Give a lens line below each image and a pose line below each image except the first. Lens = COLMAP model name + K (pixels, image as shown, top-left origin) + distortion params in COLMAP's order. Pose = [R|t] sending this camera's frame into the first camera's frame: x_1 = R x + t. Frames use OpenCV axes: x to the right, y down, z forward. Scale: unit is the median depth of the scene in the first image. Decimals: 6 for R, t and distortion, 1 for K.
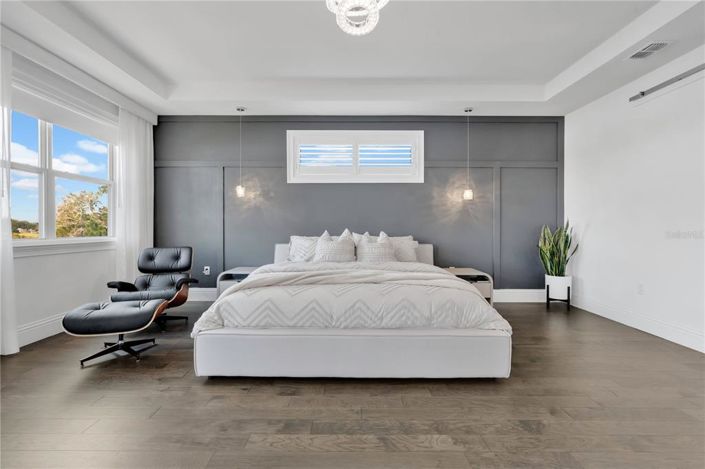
lens RADIAL K [[327.9, 0, 348.1], [0, 327.9, 233.5], [0, 0, 1]] dist [-0.001661, -0.000090]
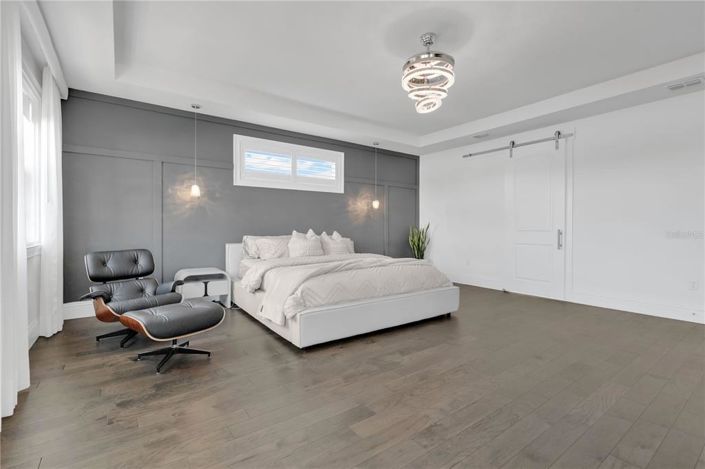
lens RADIAL K [[321.7, 0, 357.4], [0, 321.7, 234.3], [0, 0, 1]] dist [0.000583, 0.000085]
pose [[0.805457, -0.010992, 0.592552, -0.508377], [0.009044, 0.999940, 0.006256, -0.000617], [-0.592585, 0.000320, 0.805508, -0.054730]]
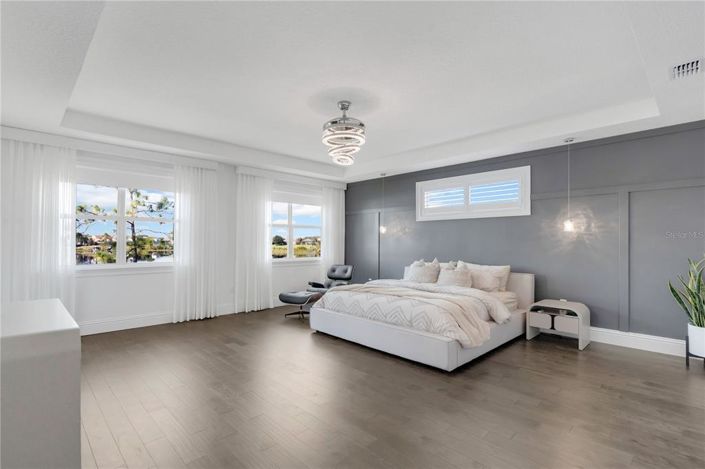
lens RADIAL K [[326.9, 0, 334.9], [0, 326.9, 240.2], [0, 0, 1]] dist [0.003131, 0.000399]
pose [[0.694640, -0.002834, -0.719352, 0.585235], [-0.015758, 0.999692, -0.019156, -0.047681], [0.719185, 0.024642, 0.694381, -0.182085]]
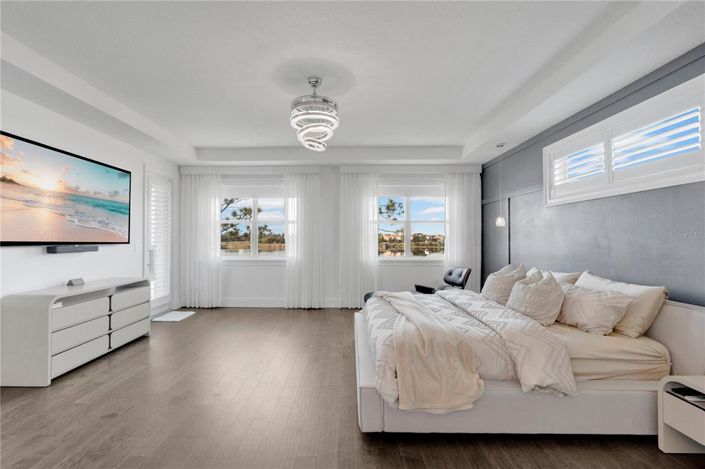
lens RADIAL K [[321.7, 0, 357.4], [0, 321.7, 234.3], [0, 0, 1]] dist [0.000583, 0.000085]
pose [[0.025069, -0.015588, -0.999564, 0.714235], [-0.017447, 0.999719, -0.016028, -0.060027], [0.999533, 0.017841, 0.024790, 0.505035]]
